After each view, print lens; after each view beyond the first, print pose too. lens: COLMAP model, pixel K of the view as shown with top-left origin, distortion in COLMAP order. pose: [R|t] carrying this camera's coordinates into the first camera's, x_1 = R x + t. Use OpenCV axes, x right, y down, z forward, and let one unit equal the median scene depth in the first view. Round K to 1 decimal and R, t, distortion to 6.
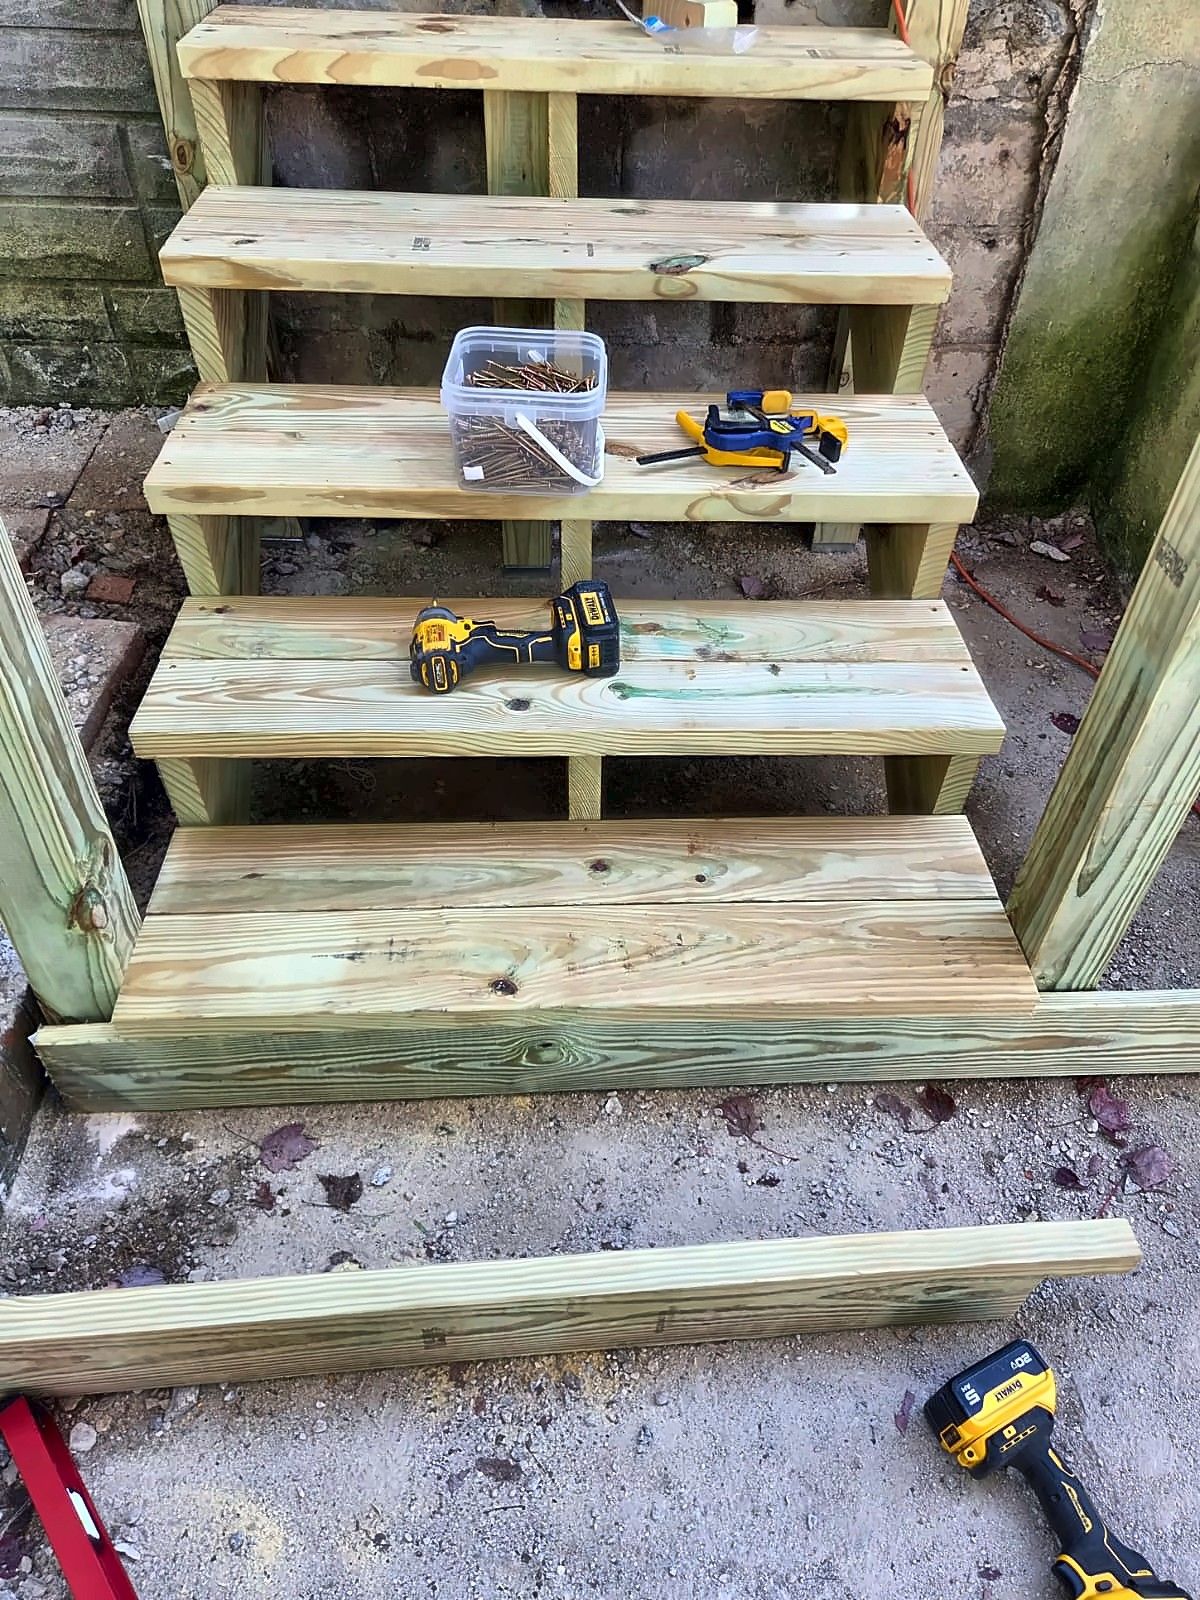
lens RADIAL K [[1122.3, 0, 620.8], [0, 1122.3, 797.2], [0, 0, 1]] dist [0.051198, -0.034758]
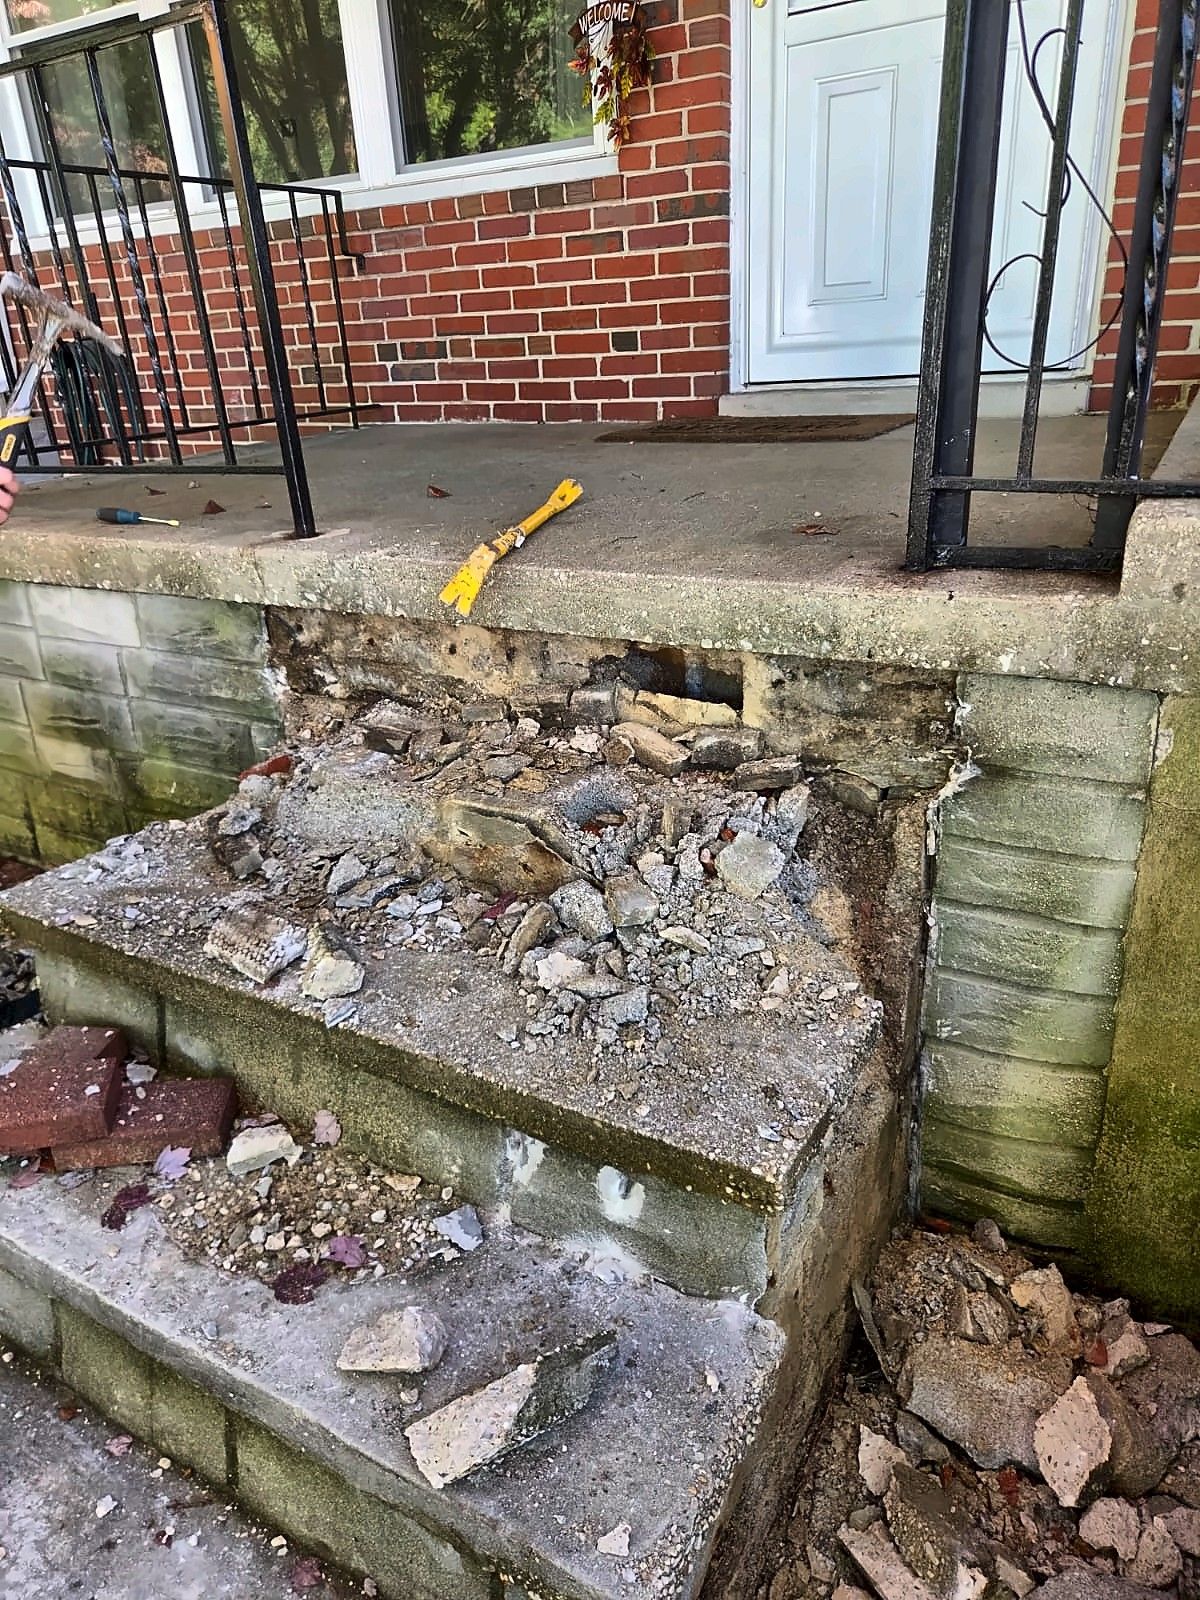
lens RADIAL K [[1071.5, 0, 581.9], [0, 1071.5, 778.5], [0, 0, 1]] dist [0.055816, -0.032259]
pose [[0.829877, 0.132872, -0.541895, 0.458012], [-0.319979, 0.908981, -0.267147, -0.326457], [0.457076, 0.395094, 0.796858, 0.259411]]
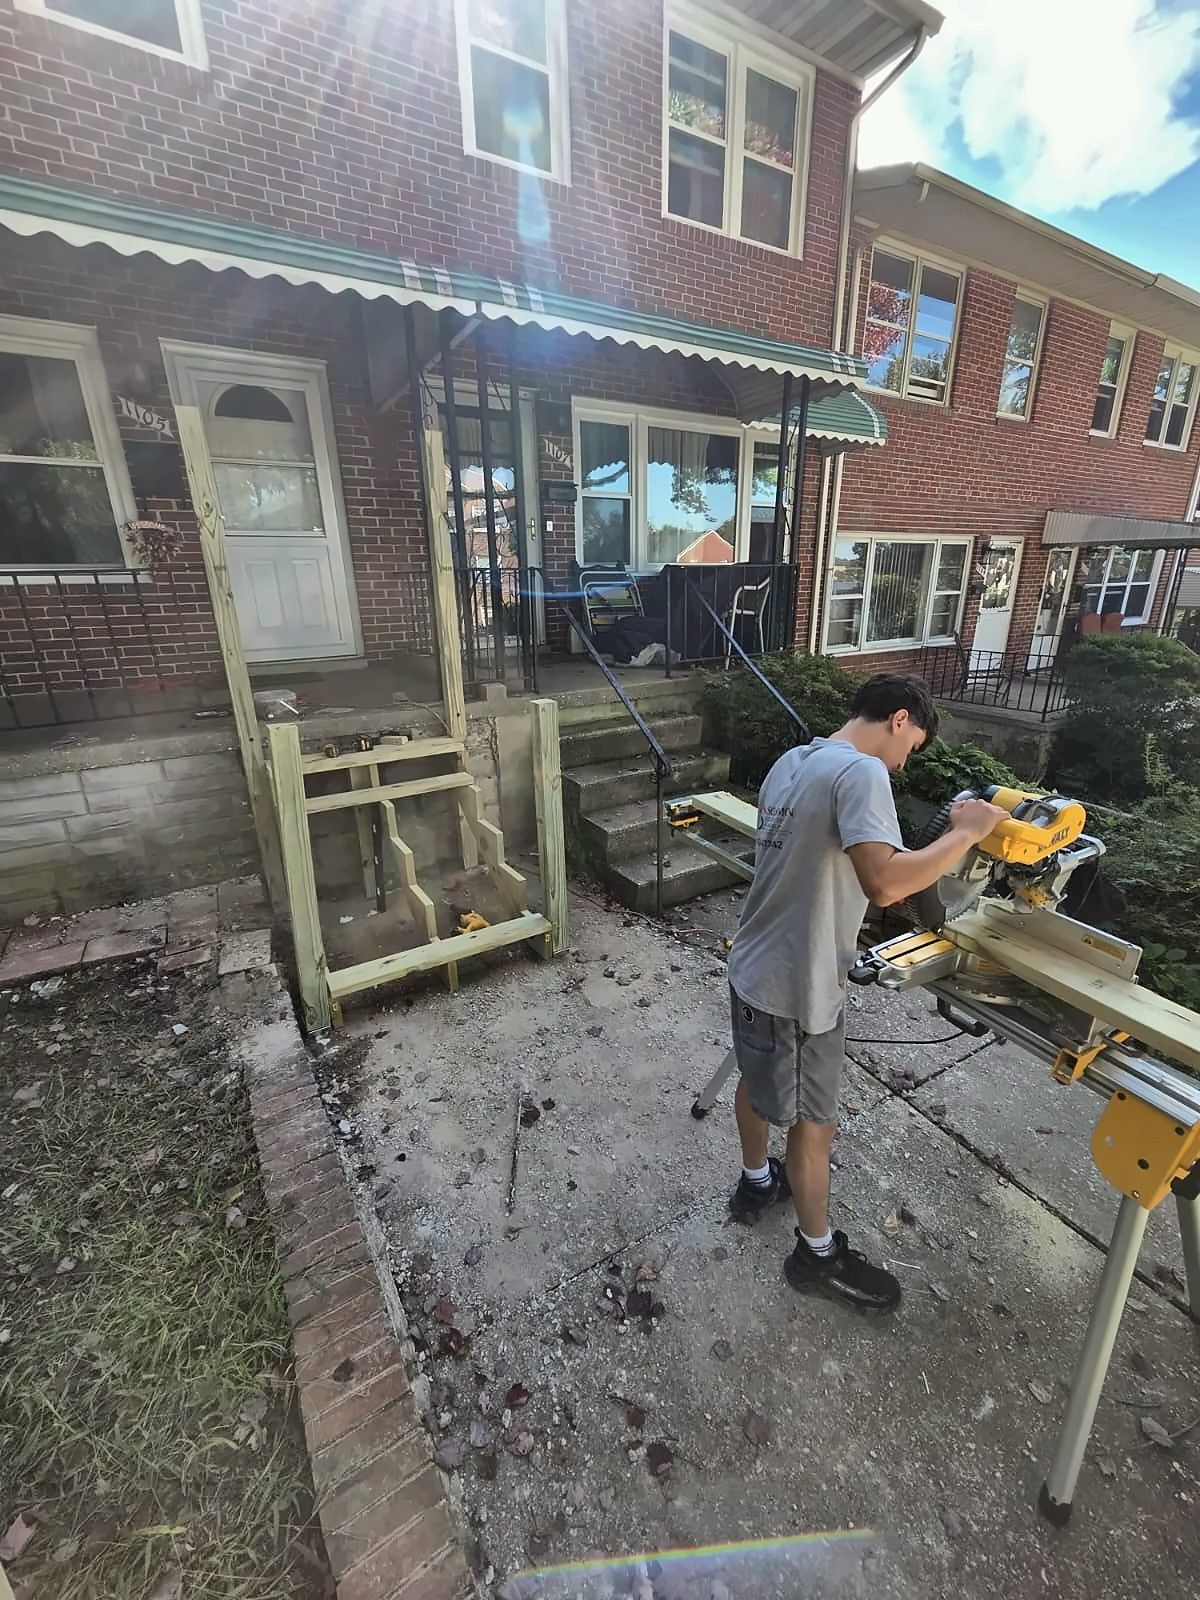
lens RADIAL K [[659.1, 0, 600.5], [0, 659.1, 801.2], [0, 0, 1]] dist [0.001146, 0.000721]
pose [[0.881632, -0.201174, 0.426911, -0.290561], [0.363087, 0.867010, -0.341263, 0.449298], [-0.301483, 0.455875, 0.837428, -0.882165]]
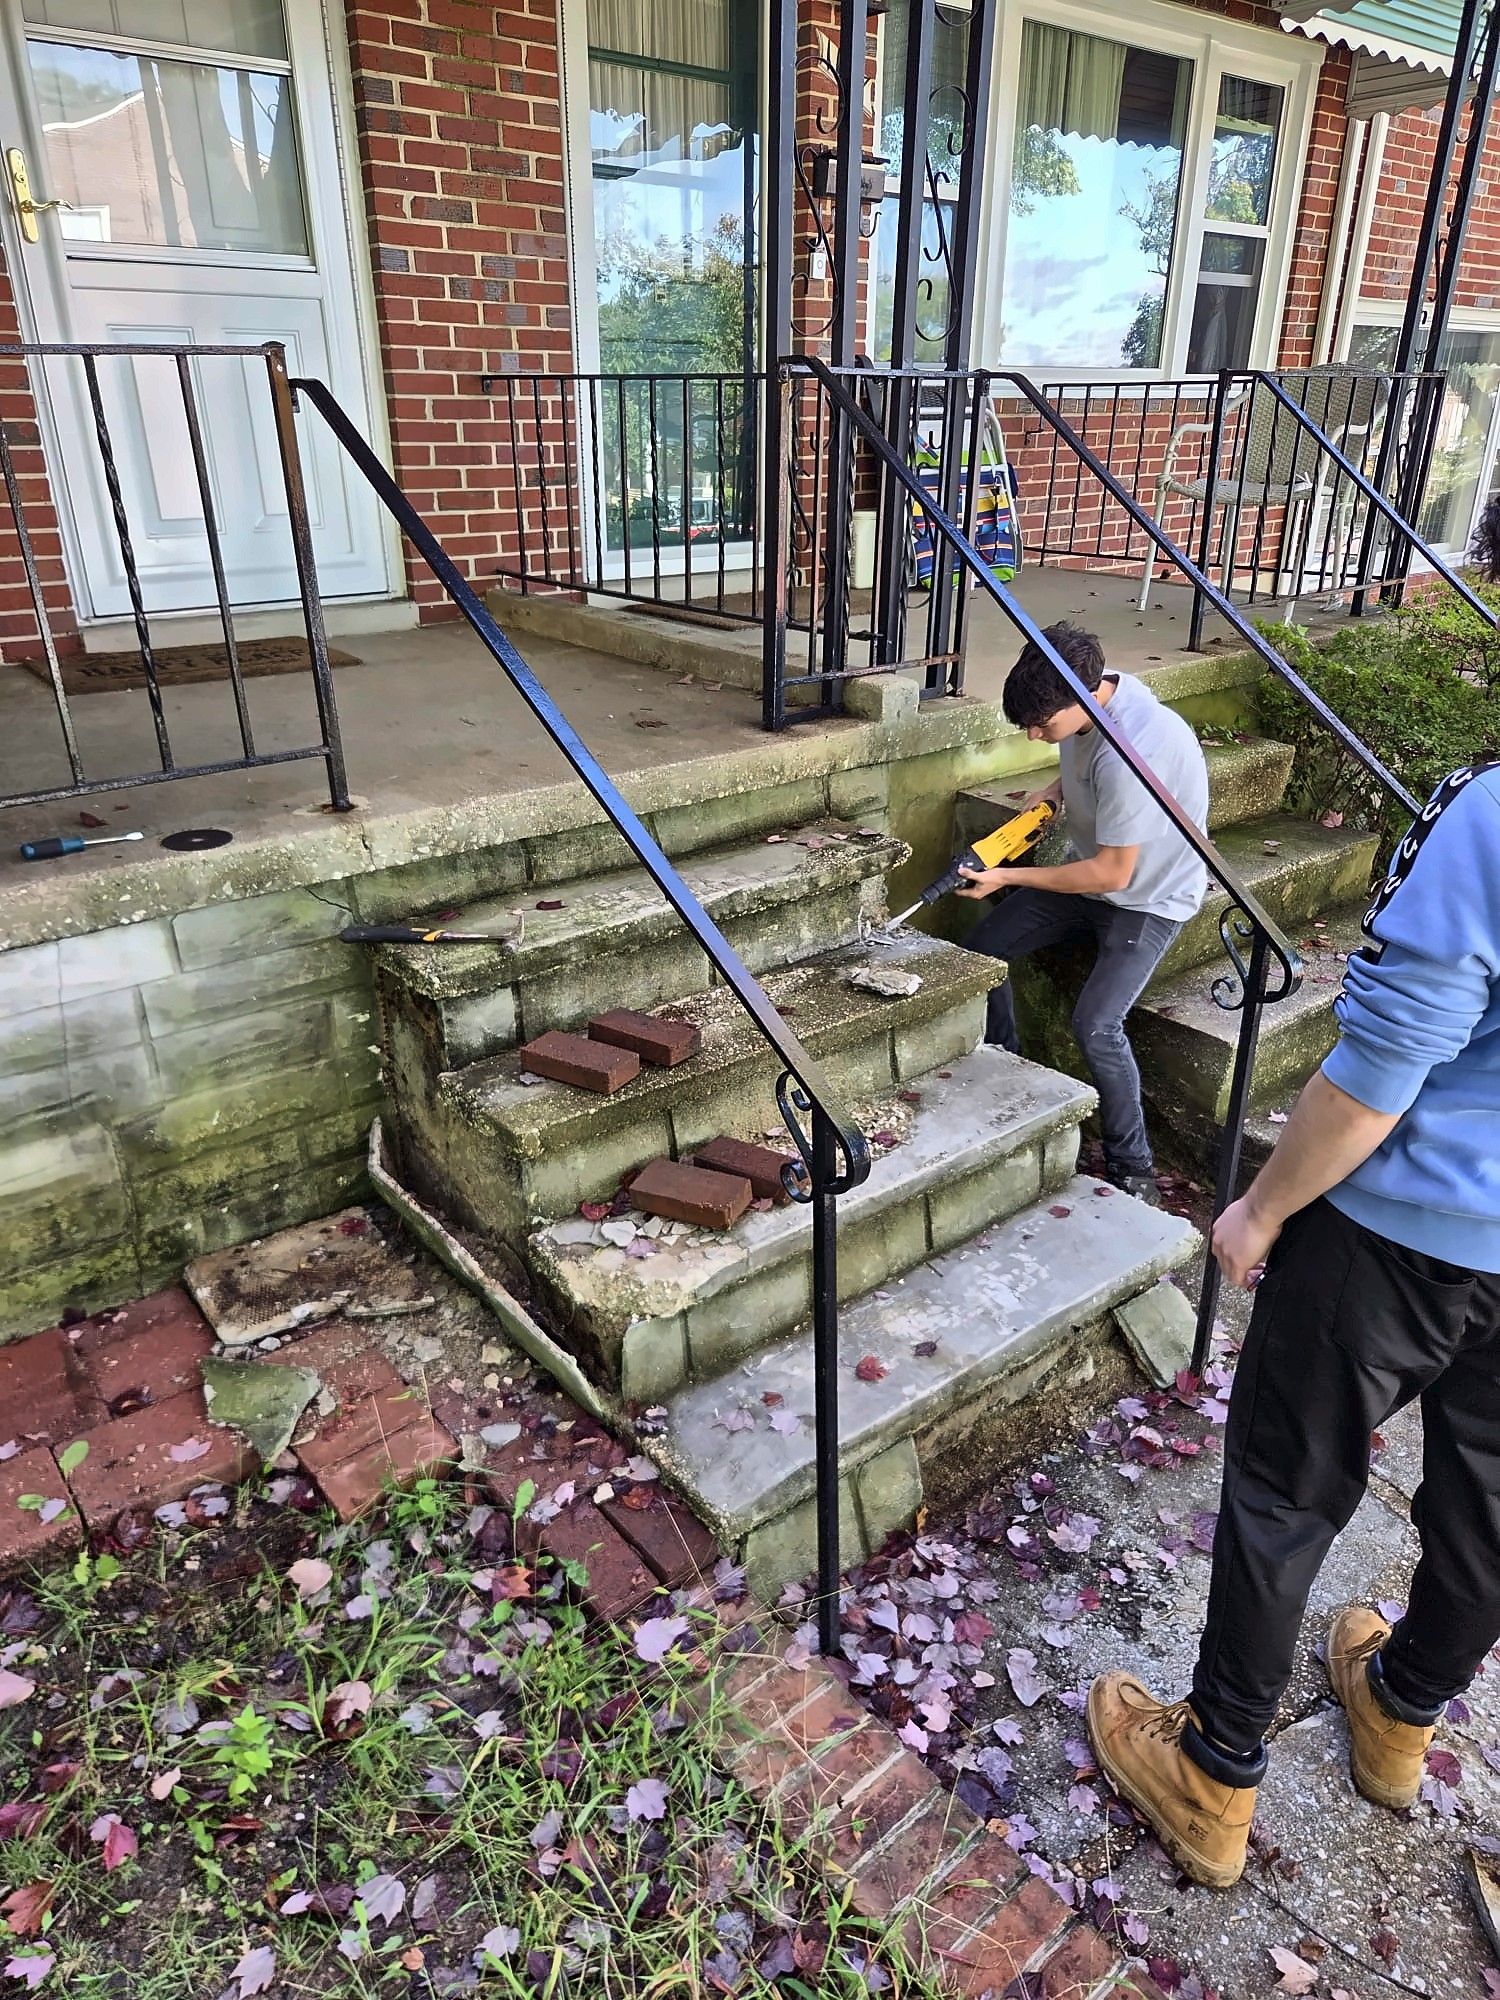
lens RADIAL K [[1339.3, 0, 736.8], [0, 1339.3, 1002.4], [0, 0, 1]] dist [0.055816, -0.032259]
pose [[0.809966, -0.271518, 0.519839, -0.790763], [0.428110, 0.879549, -0.207644, -0.094317], [-0.400845, 0.390733, 0.828644, -0.354356]]
